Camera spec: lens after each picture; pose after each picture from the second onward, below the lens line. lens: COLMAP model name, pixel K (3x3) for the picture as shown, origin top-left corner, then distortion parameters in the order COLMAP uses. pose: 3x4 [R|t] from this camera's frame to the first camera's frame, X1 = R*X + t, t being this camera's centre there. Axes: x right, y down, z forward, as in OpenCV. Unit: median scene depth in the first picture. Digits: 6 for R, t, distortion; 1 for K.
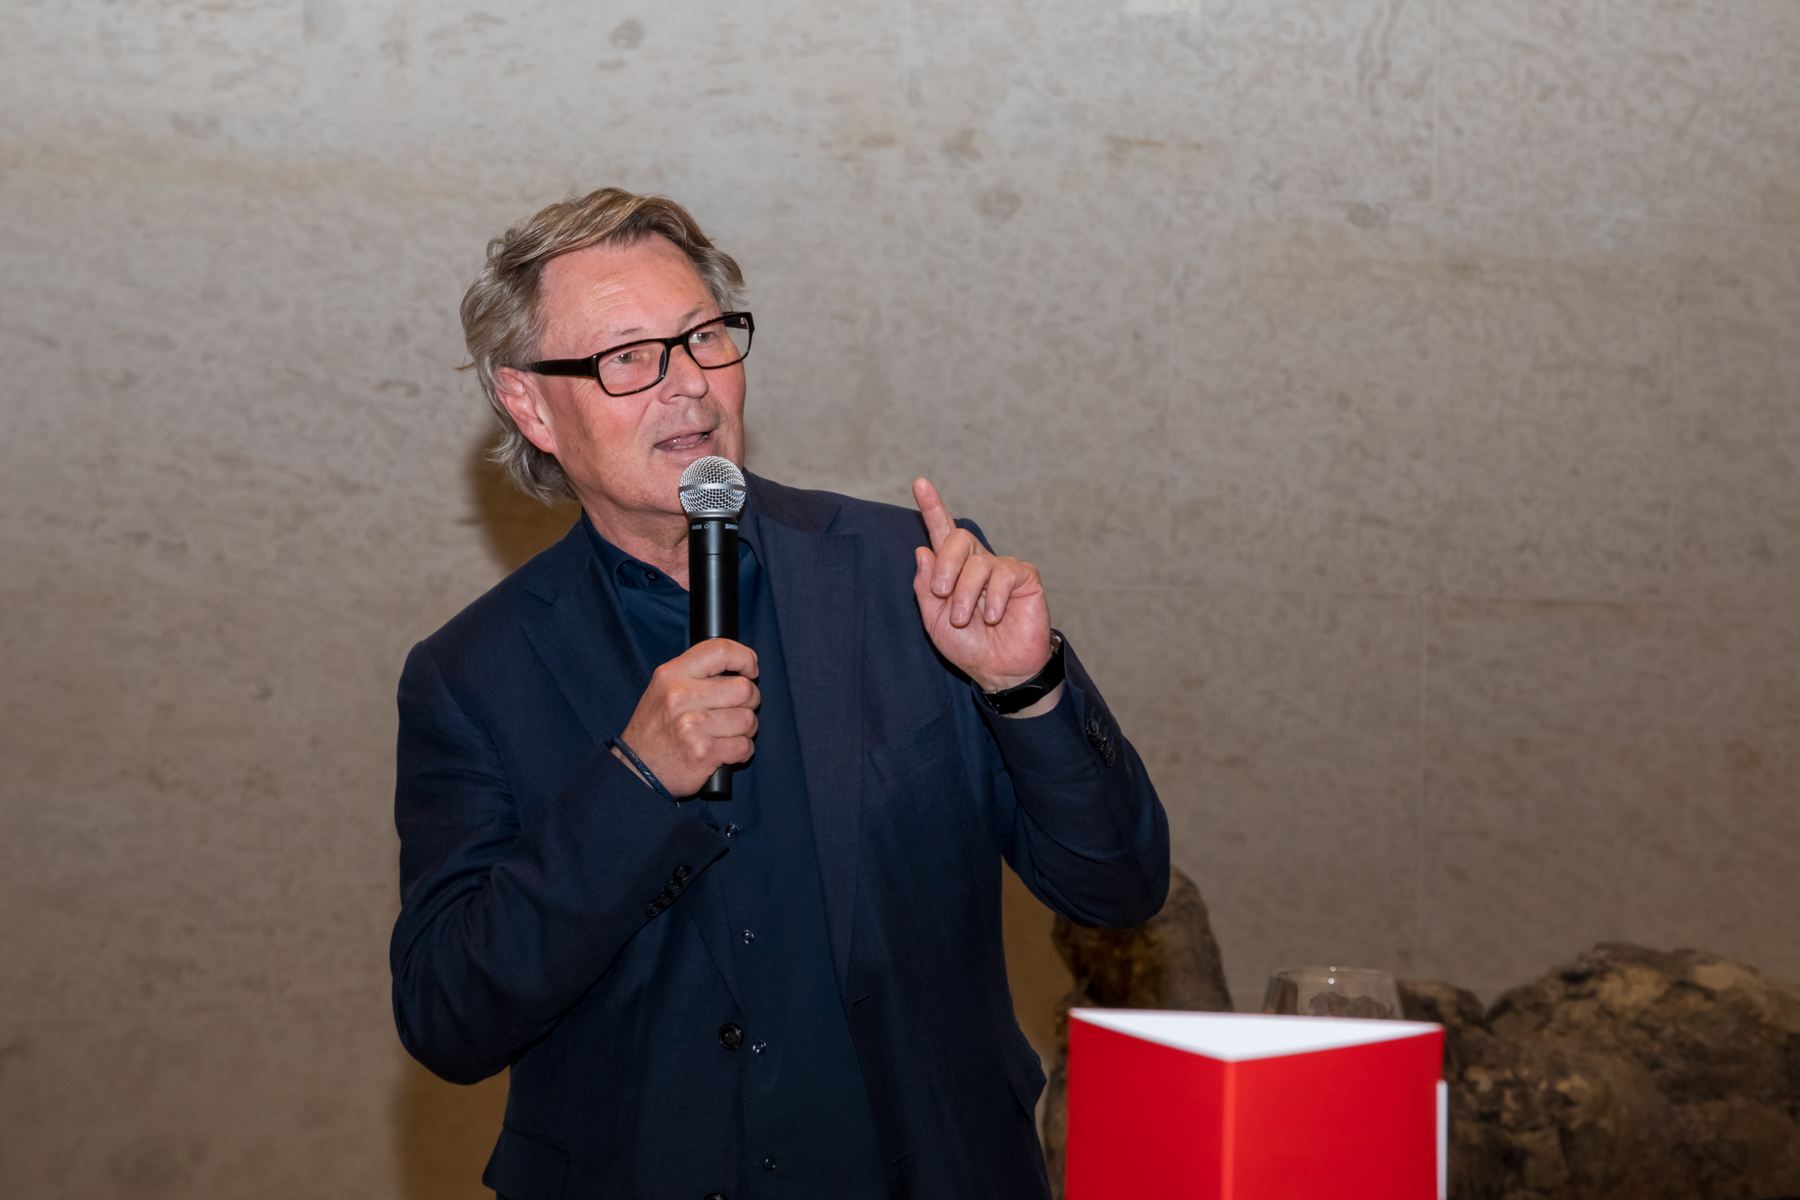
lens RADIAL K [[3533.1, 0, 998.0], [0, 3533.1, 528.4], [0, 0, 1]] dist [0.155302, 0.000000]
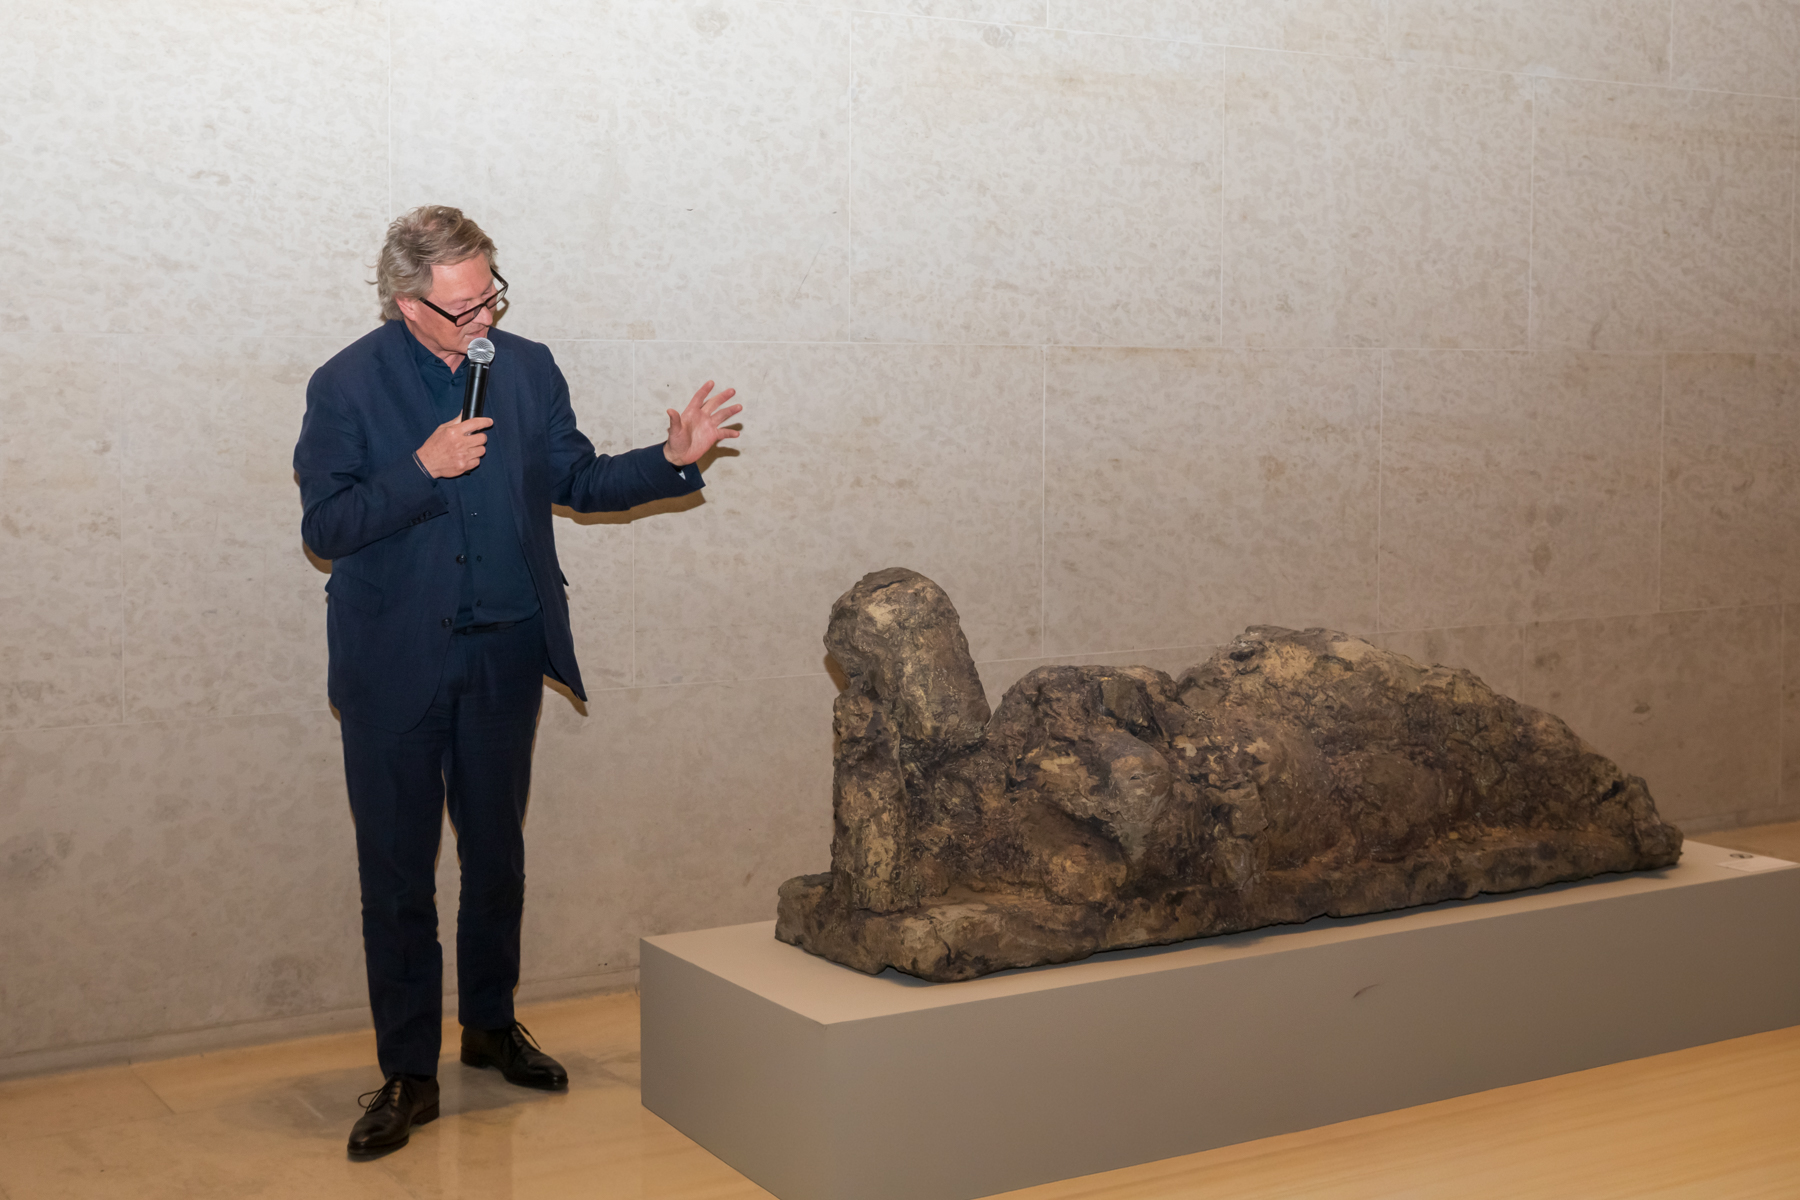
lens RADIAL K [[2336.1, 0, 851.0], [0, 2336.1, 502.4], [0, 0, 1]] dist [0.002949, 0.000000]
pose [[0.987437, -0.027769, 0.155552, -0.080024], [0.015026, 0.996477, 0.082506, 0.005215], [-0.157295, -0.079132, 0.984376, 0.207936]]
